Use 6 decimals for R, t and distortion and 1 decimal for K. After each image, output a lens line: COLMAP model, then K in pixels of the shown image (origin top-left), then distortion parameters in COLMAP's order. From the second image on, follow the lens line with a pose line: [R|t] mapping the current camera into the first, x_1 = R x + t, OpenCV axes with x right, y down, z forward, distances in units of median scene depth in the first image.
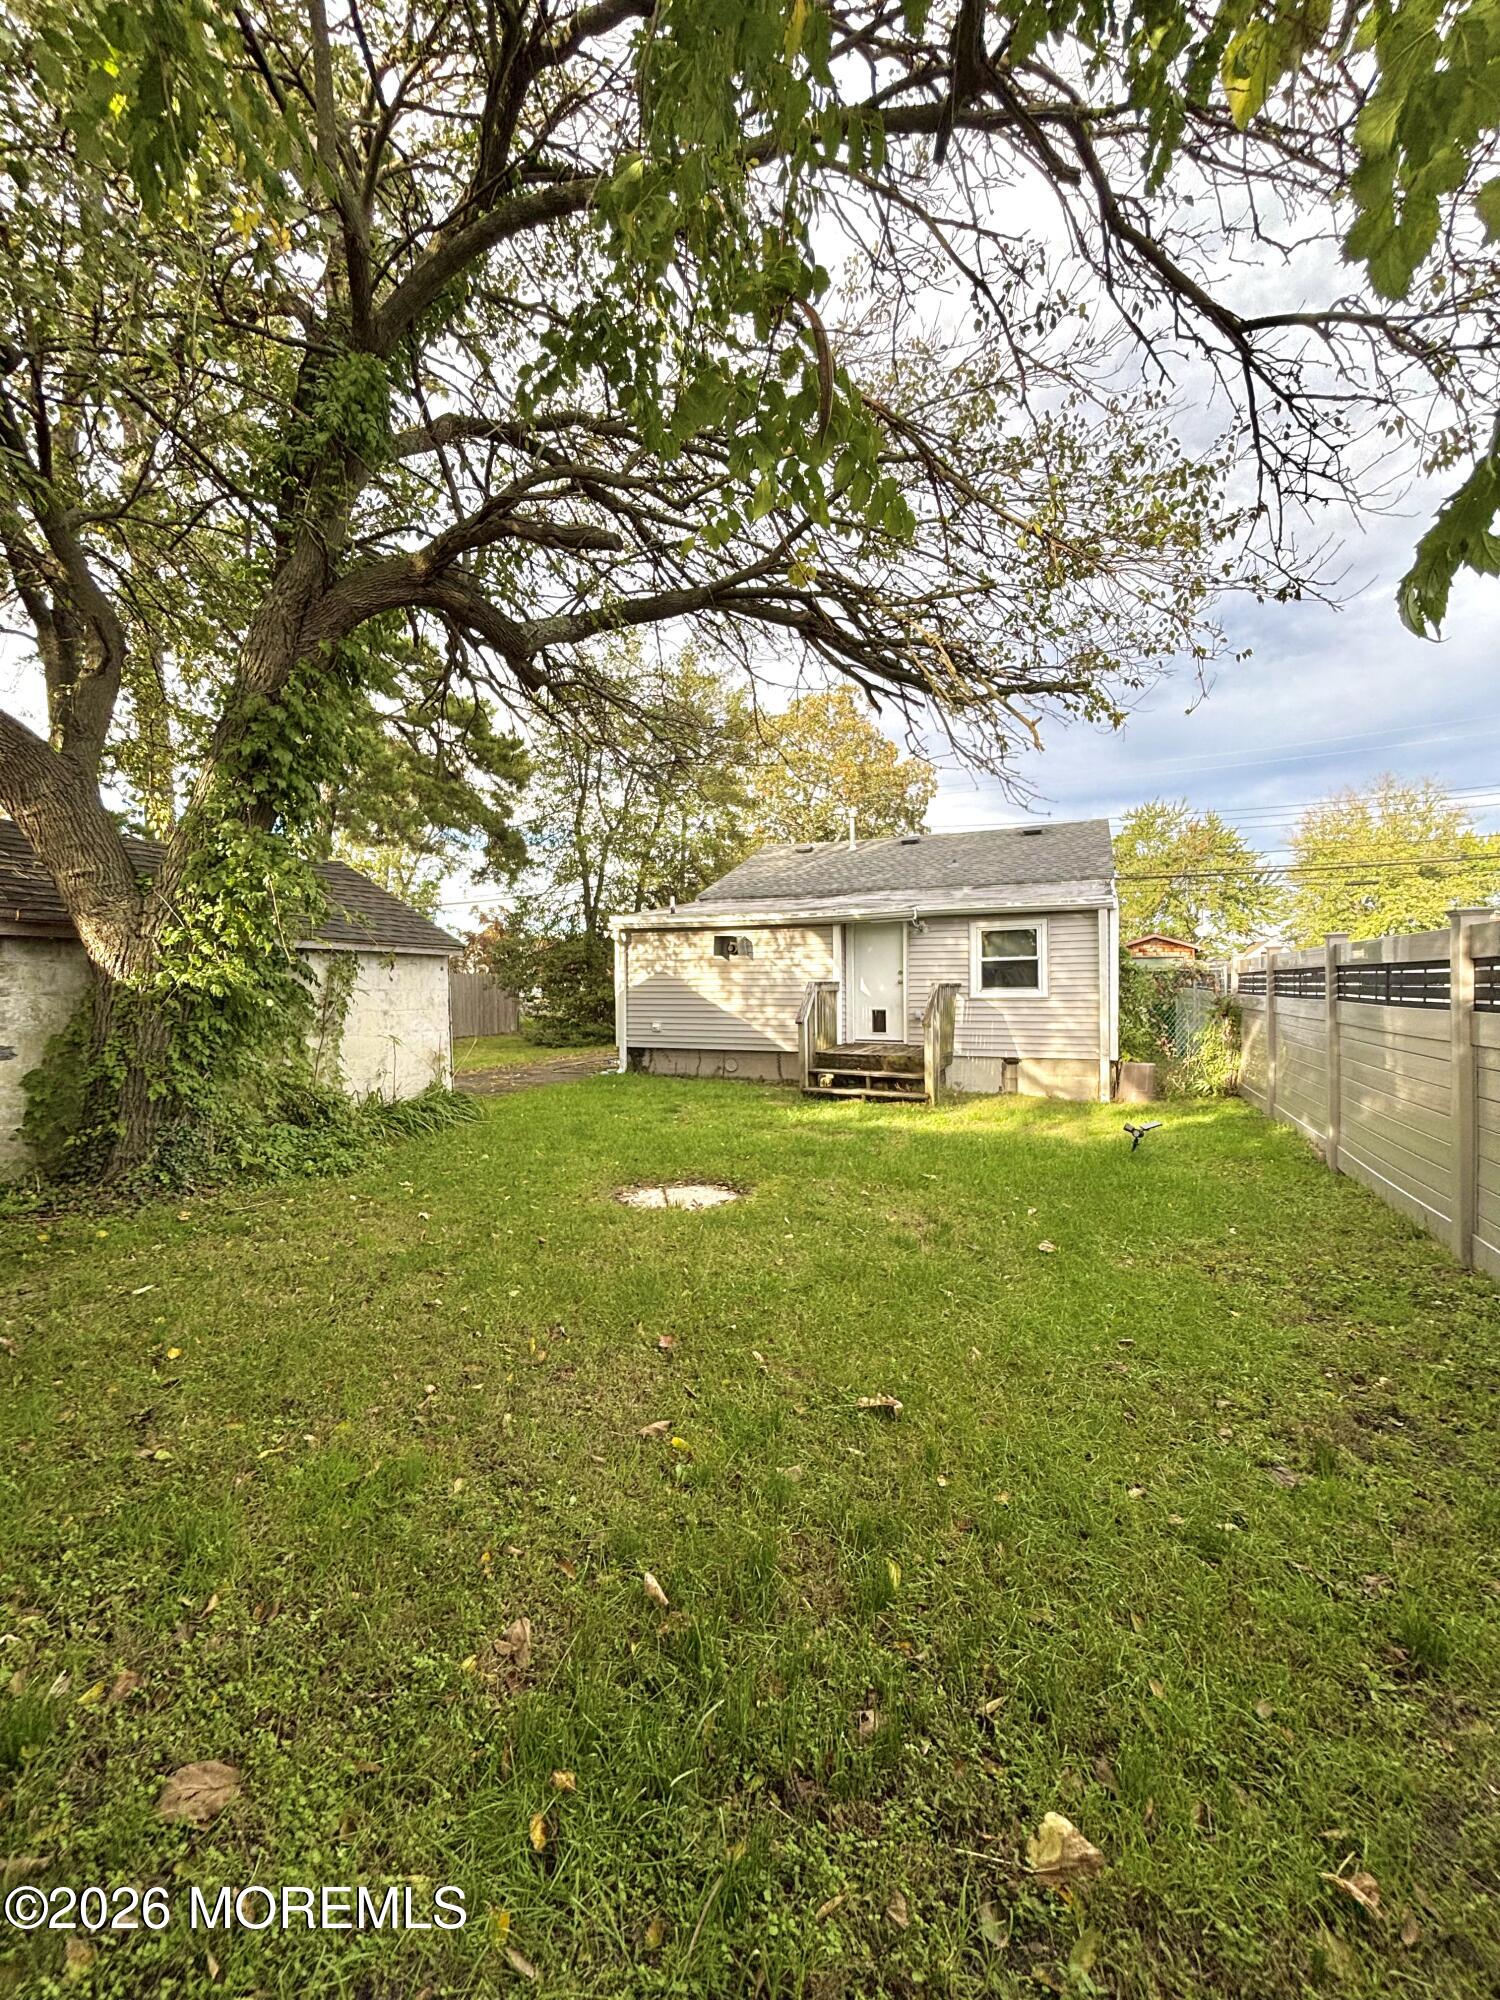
lens RADIAL K [[810.2, 0, 750.0], [0, 810.2, 1000.0], [0, 0, 1]] dist [-0.000631, -0.000250]
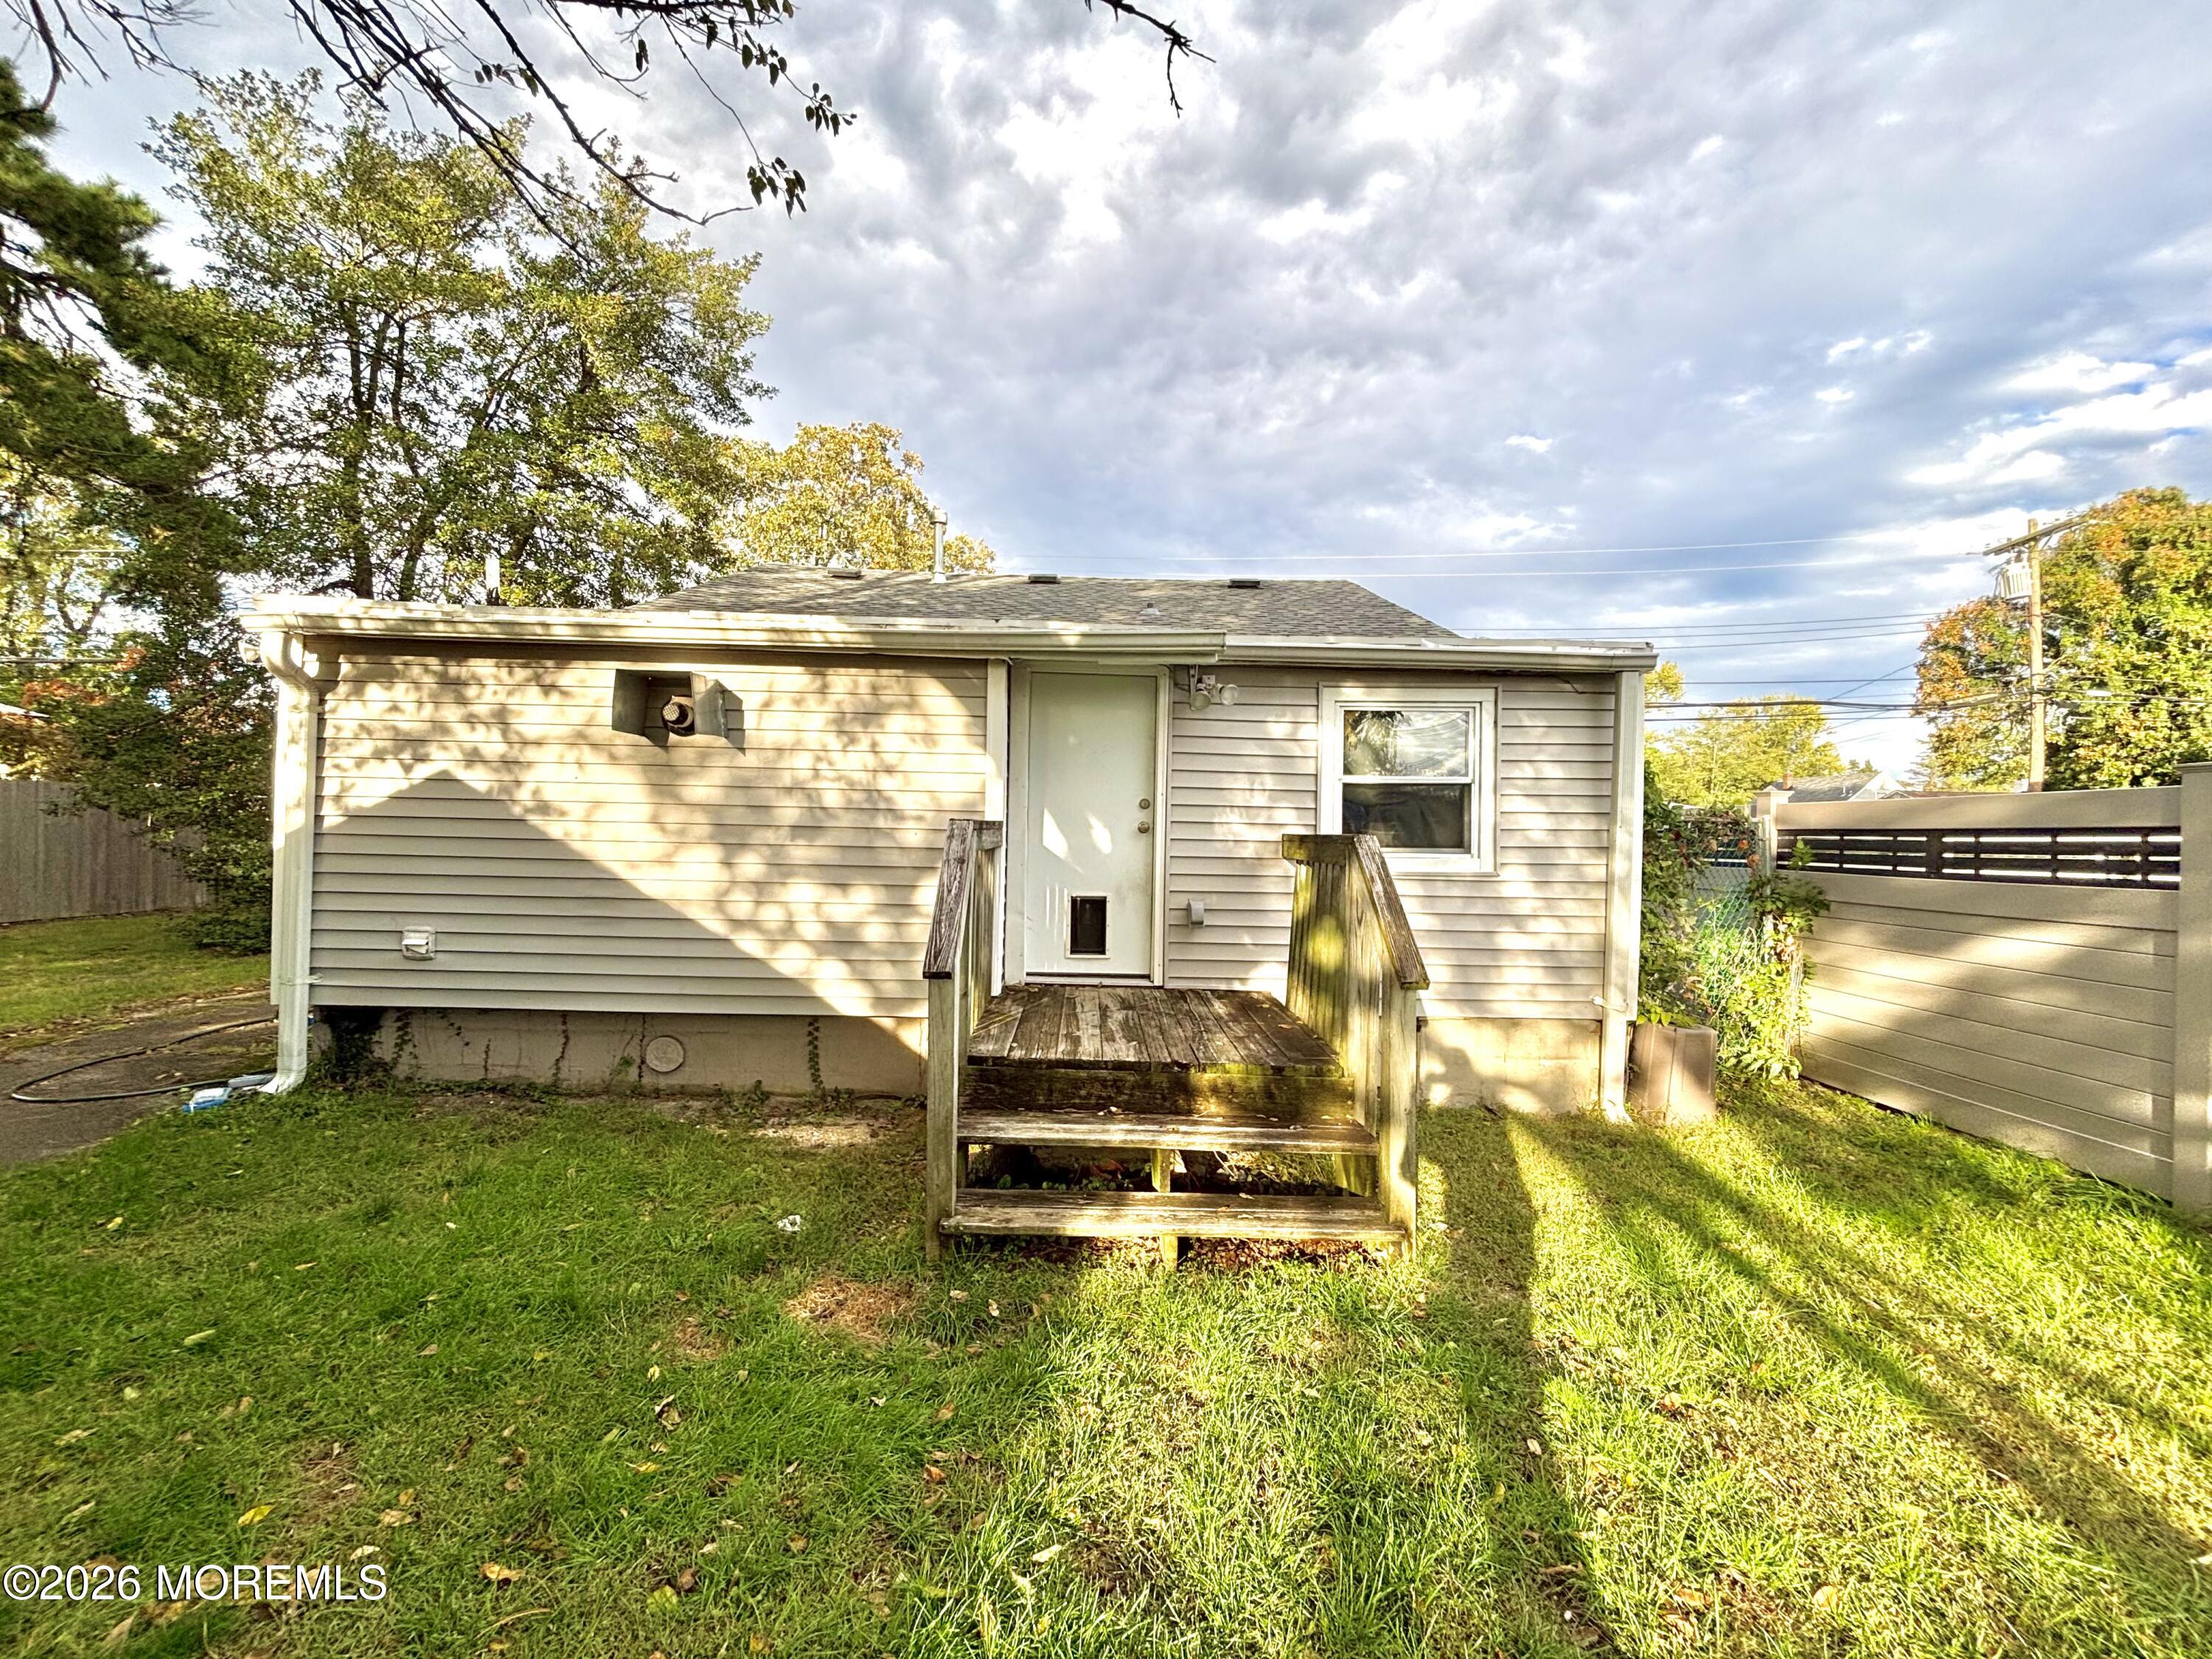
lens RADIAL K [[896.1, 0, 1106.0], [0, 896.1, 829.5], [0, 0, 1]] dist [-0.000631, -0.000250]
pose [[0.917931, 0.025936, 0.395891, -0.007241], [-0.019262, 0.999598, -0.020825, -0.011286], [-0.396272, 0.011490, 0.918061, 0.581307]]
